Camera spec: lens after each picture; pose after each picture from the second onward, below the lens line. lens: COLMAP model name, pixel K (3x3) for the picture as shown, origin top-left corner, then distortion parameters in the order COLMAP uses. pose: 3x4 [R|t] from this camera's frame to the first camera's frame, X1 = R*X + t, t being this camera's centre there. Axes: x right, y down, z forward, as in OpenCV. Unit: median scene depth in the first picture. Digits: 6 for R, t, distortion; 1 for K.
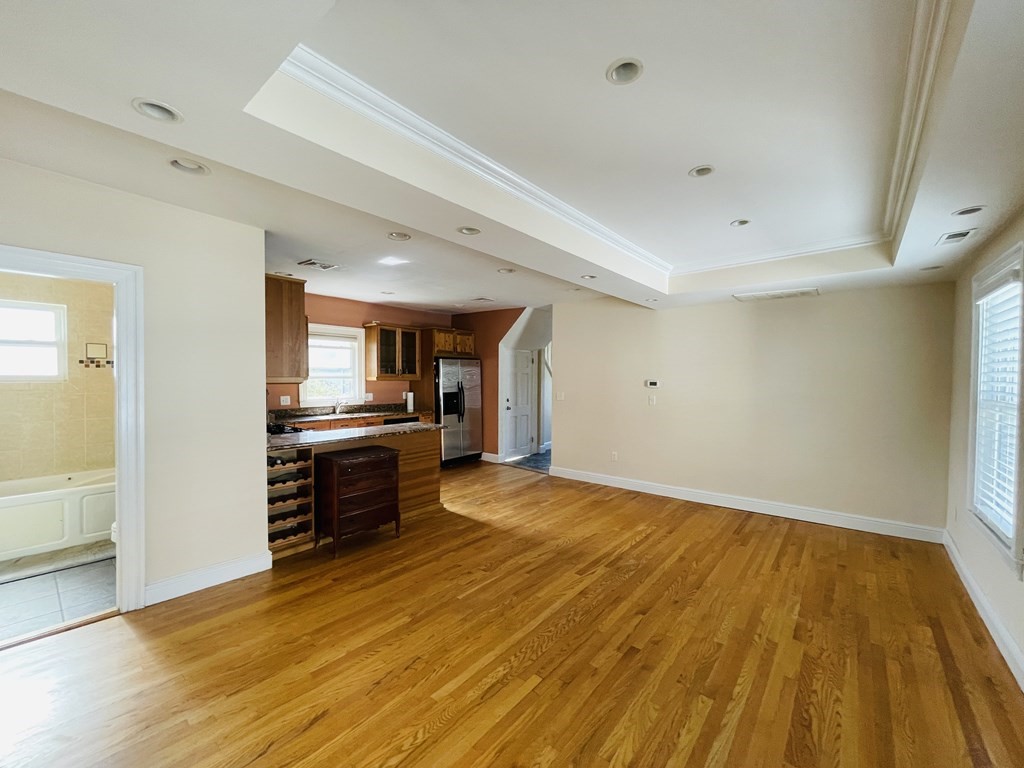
lens RADIAL K [[413.6, 0, 515.2], [0, 413.6, 387.1], [0, 0, 1]] dist [-0.006836, 0.001783]
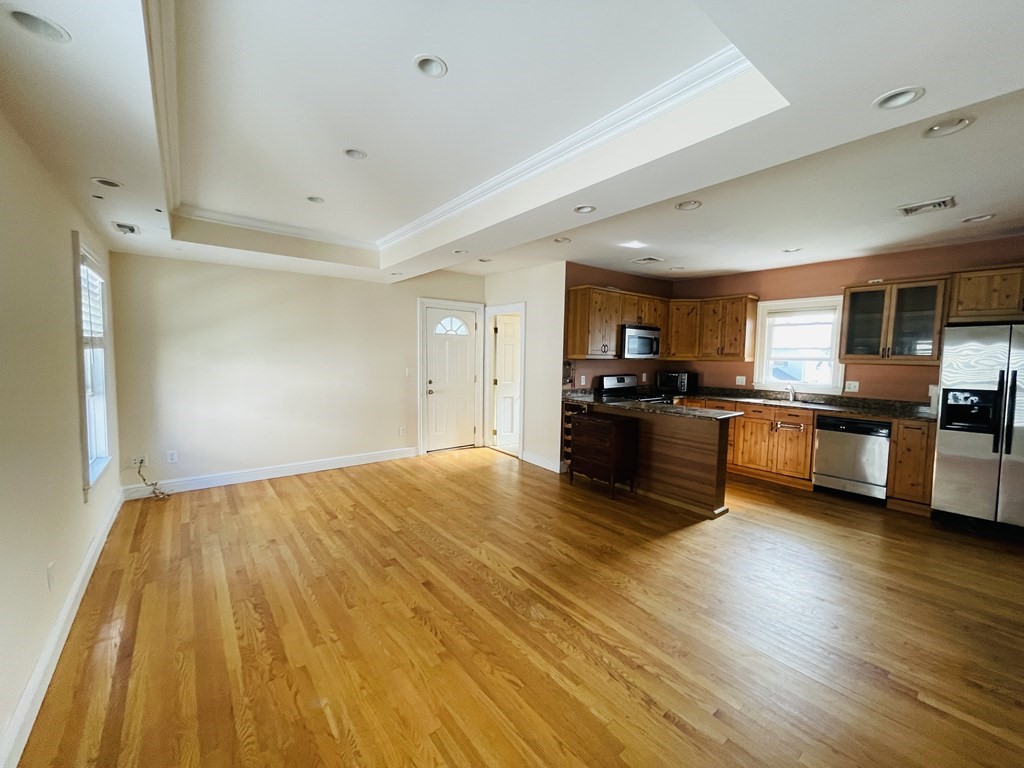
lens RADIAL K [[413.6, 0, 513.8], [0, 413.6, 384.7], [0, 0, 1]] dist [-0.006836, 0.001783]
pose [[-0.203793, 0.064238, -0.976904, 0.797360], [-0.042195, 0.996342, 0.074318, -0.013758], [0.978104, 0.056366, -0.200337, 0.905343]]
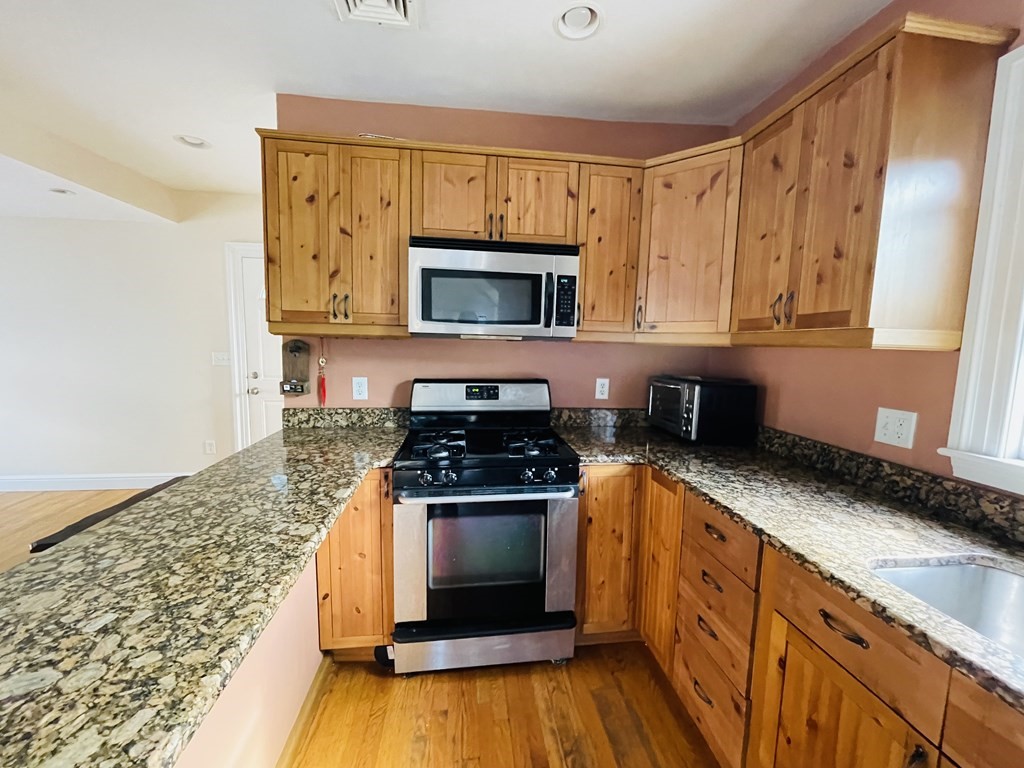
lens RADIAL K [[413.6, 0, 516.3], [0, 413.6, 385.4], [0, 0, 1]] dist [-0.006836, 0.001783]
pose [[-0.682731, 0.057595, -0.728397, -0.299120], [-0.044416, 0.991774, 0.120052, -0.018108], [0.729319, 0.114315, -0.674556, 1.388145]]
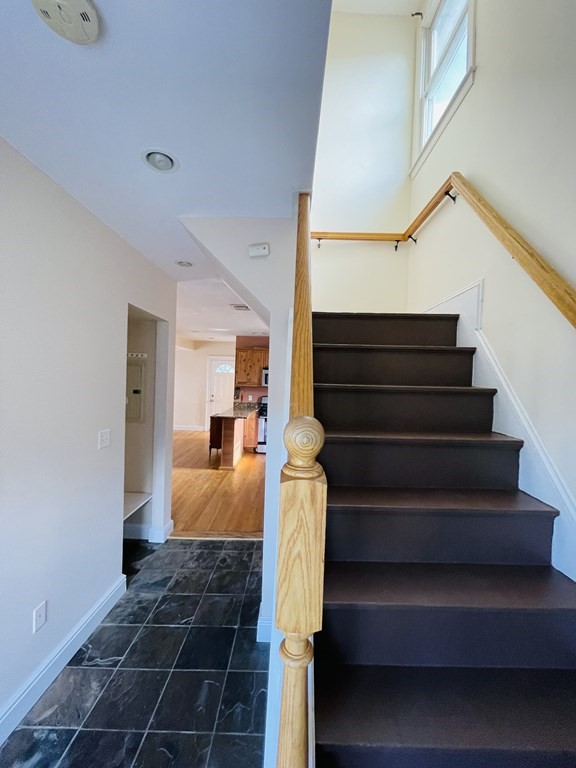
lens RADIAL K [[310.2, 0, 290.7], [0, 310.2, 381.2], [0, 0, 1]] dist [-0.006836, 0.001783]
pose [[-0.769905, -0.025261, -0.637658, 0.428368], [-0.055461, 0.998084, 0.027424, -0.101864], [0.635744, 0.056479, -0.769831, 2.419042]]
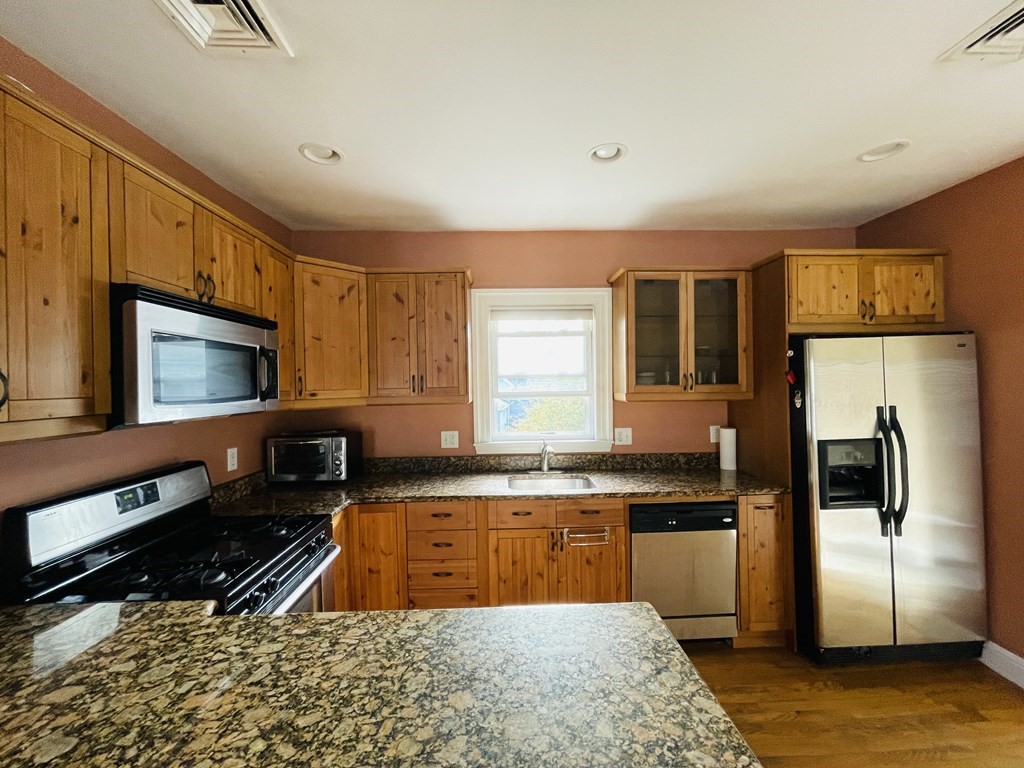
lens RADIAL K [[413.6, 0, 512.2], [0, 413.6, 385.4], [0, 0, 1]] dist [-0.006836, 0.001783]
pose [[0.653341, -0.007083, -0.757031, -0.142631], [-0.003719, 0.999914, -0.012565, -0.042356], [0.757055, 0.011025, 0.653258, 0.992654]]
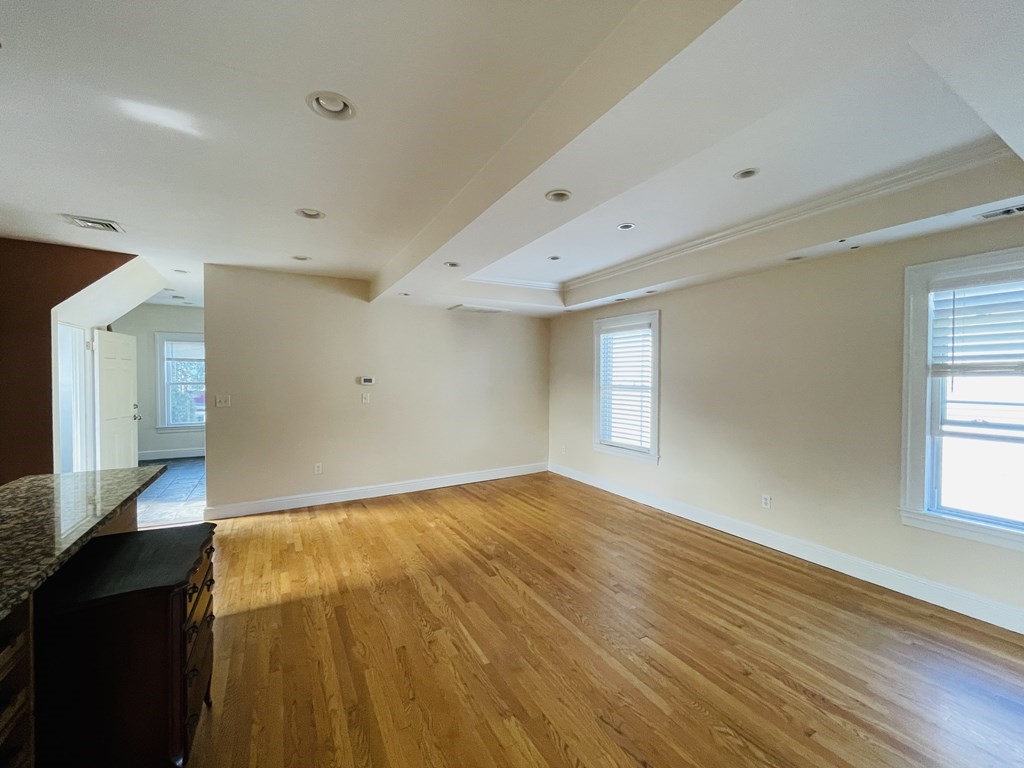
lens RADIAL K [[413.6, 0, 511.3], [0, 413.6, 383.5], [0, 0, 1]] dist [-0.006836, 0.001783]
pose [[0.358047, -0.019769, 0.933494, -0.568163], [0.025464, 0.999611, 0.011402, -0.005485], [-0.933356, 0.019688, 0.358411, 0.473314]]
